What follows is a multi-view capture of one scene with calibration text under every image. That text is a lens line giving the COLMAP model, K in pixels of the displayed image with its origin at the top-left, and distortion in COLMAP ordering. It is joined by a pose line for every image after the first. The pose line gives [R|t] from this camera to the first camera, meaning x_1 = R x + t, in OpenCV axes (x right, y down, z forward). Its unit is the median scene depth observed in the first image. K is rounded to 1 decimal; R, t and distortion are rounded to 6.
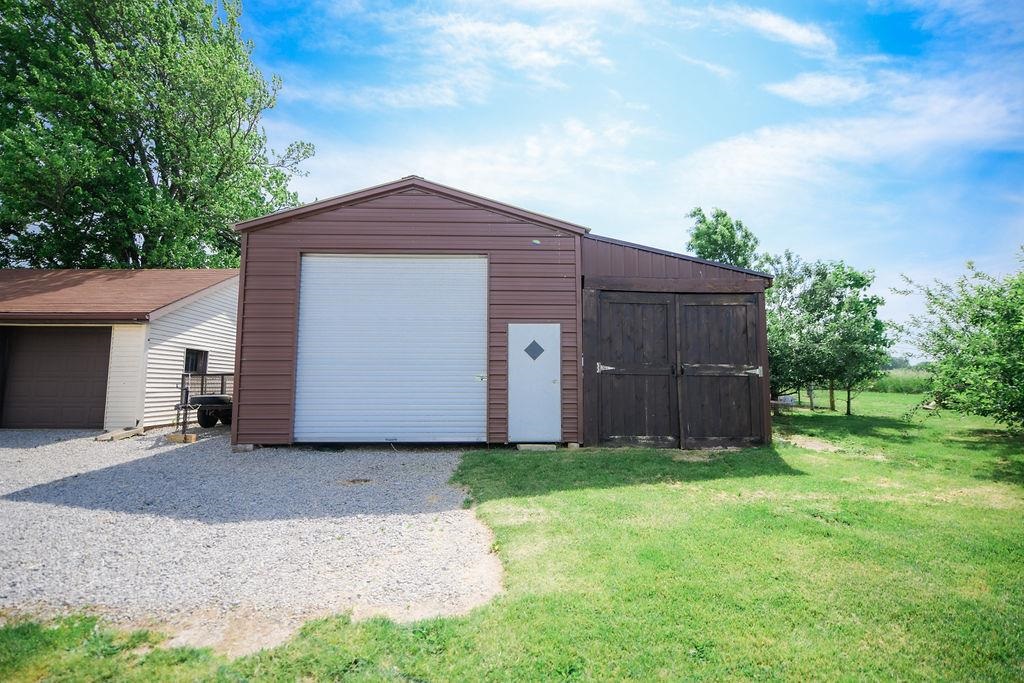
lens RADIAL K [[459.6, 0, 512.0], [0, 459.6, 341.5], [0, 0, 1]] dist [-0.001043, -0.000153]
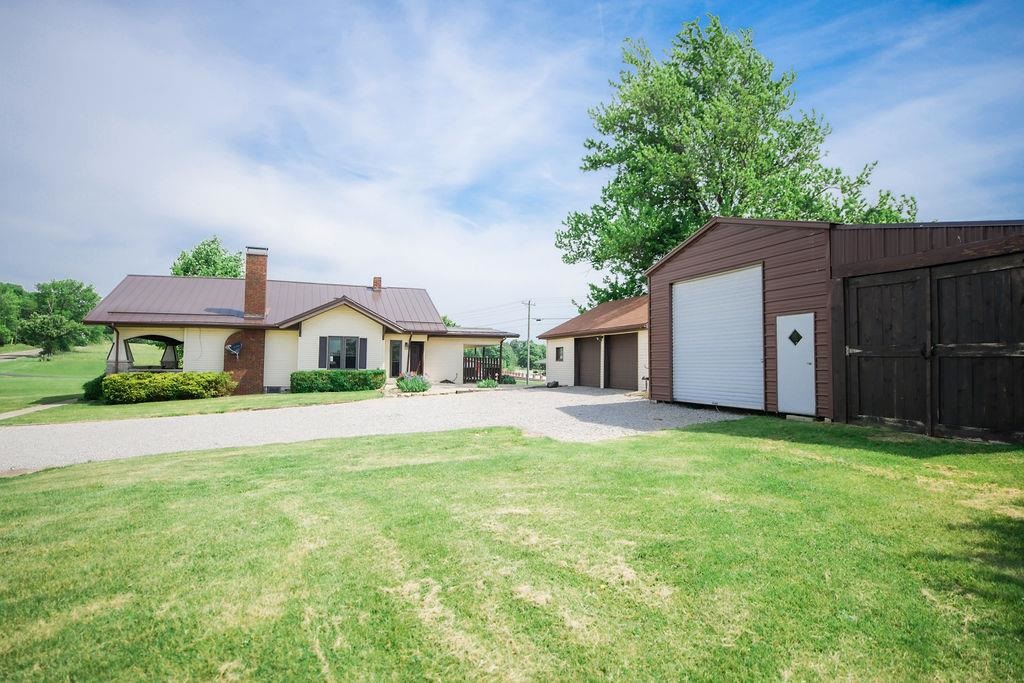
lens RADIAL K [[559.4, 0, 512.0], [0, 559.4, 341.5], [0, 0, 1]] dist [0.000773, 0.000231]
pose [[0.313198, -0.037287, -0.948956, 1.183820], [0.094750, 0.995470, -0.007843, -0.028544], [0.944950, -0.087457, 0.315312, -0.147904]]
